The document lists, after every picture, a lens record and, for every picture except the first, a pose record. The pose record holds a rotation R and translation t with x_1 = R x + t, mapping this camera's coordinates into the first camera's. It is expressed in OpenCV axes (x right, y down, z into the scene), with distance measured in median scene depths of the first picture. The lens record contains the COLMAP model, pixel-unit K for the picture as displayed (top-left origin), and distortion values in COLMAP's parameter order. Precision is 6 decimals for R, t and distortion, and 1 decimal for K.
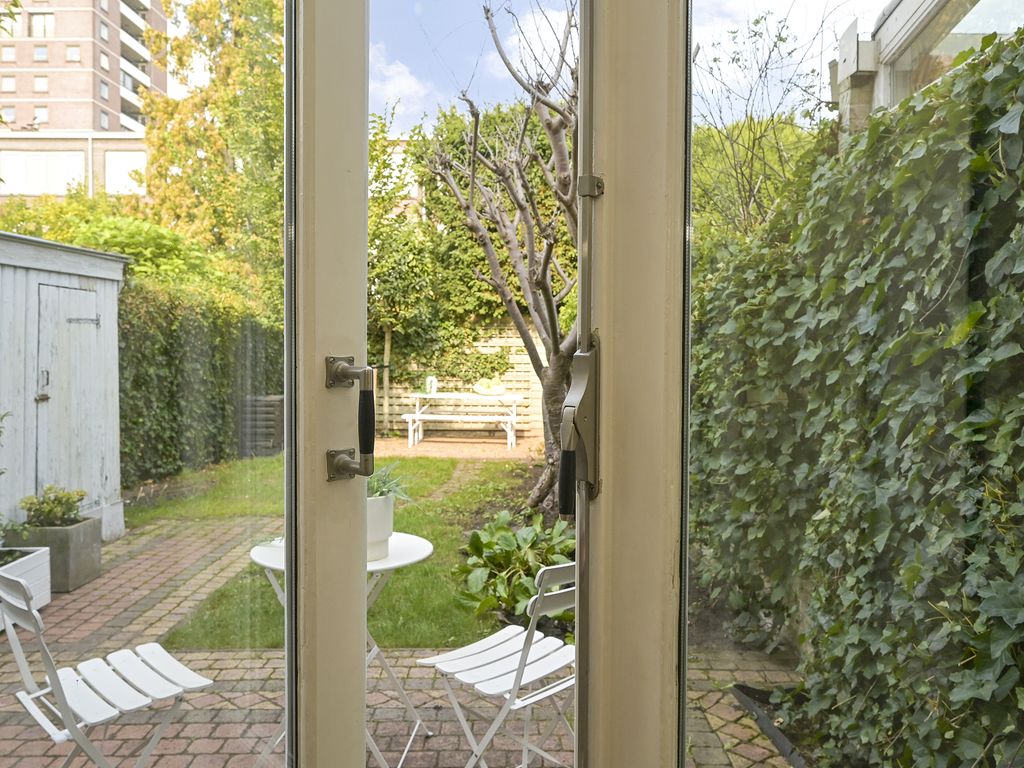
lens RADIAL K [[807.1, 0, 530.5], [0, 807.1, 376.1], [0, 0, 1]] dist [-0.004741, 0.021299]
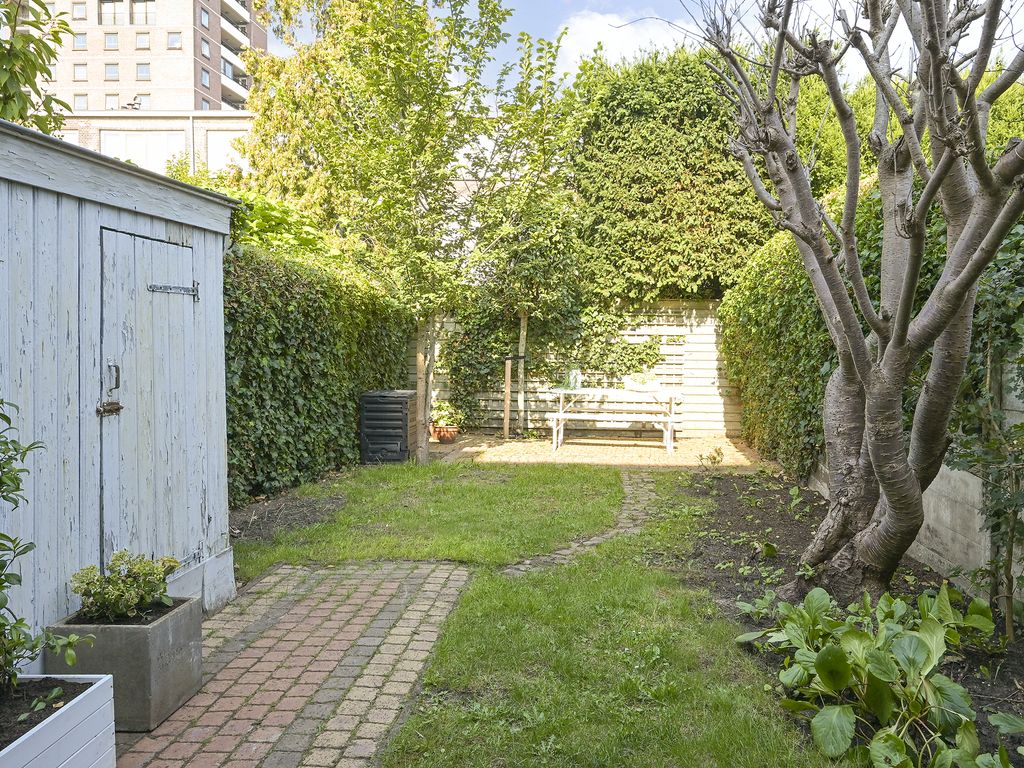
lens RADIAL K [[791.5, 0, 589.5], [0, 791.5, 392.3], [0, 0, 1]] dist [0.010469, -0.001517]
pose [[0.999271, 0.008946, -0.037108, -0.075601], [-0.007688, 0.999396, 0.033890, -0.003621], [0.037389, -0.033580, 0.998736, 0.144933]]
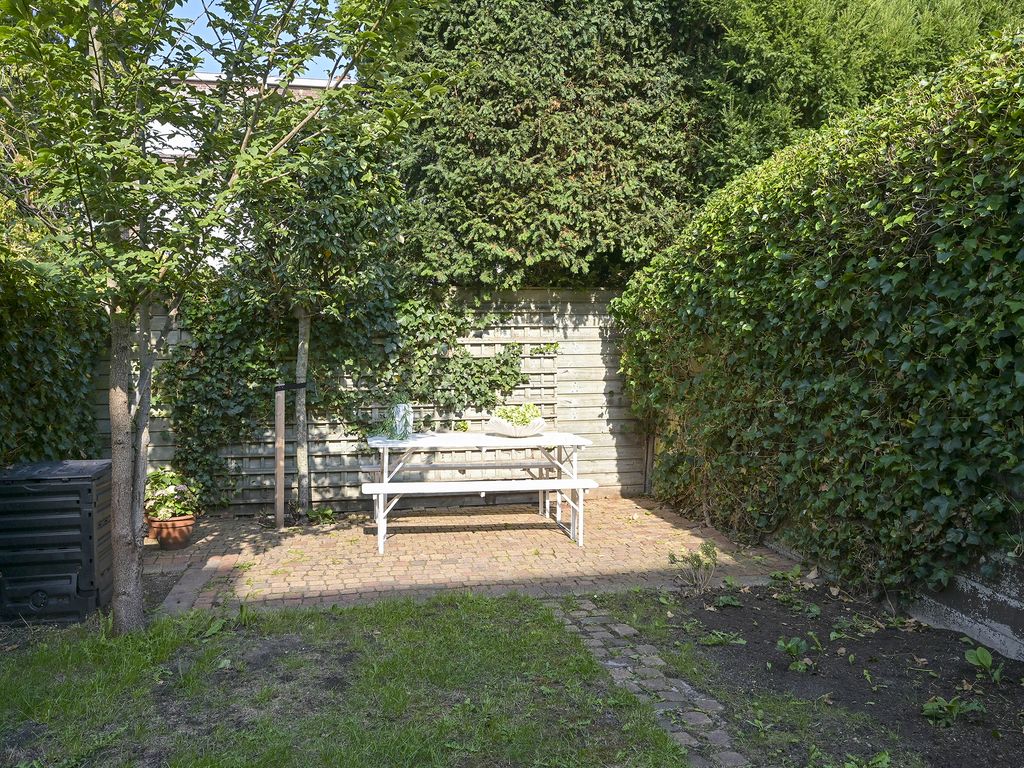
lens RADIAL K [[807.1, 0, 485.7], [0, 807.1, 379.2], [0, 0, 1]] dist [-0.004741, 0.021299]
pose [[0.983478, -0.022868, 0.179578, -0.162627], [0.023777, 0.999713, -0.002911, -0.011918], [-0.179460, 0.007133, 0.983739, 0.487615]]
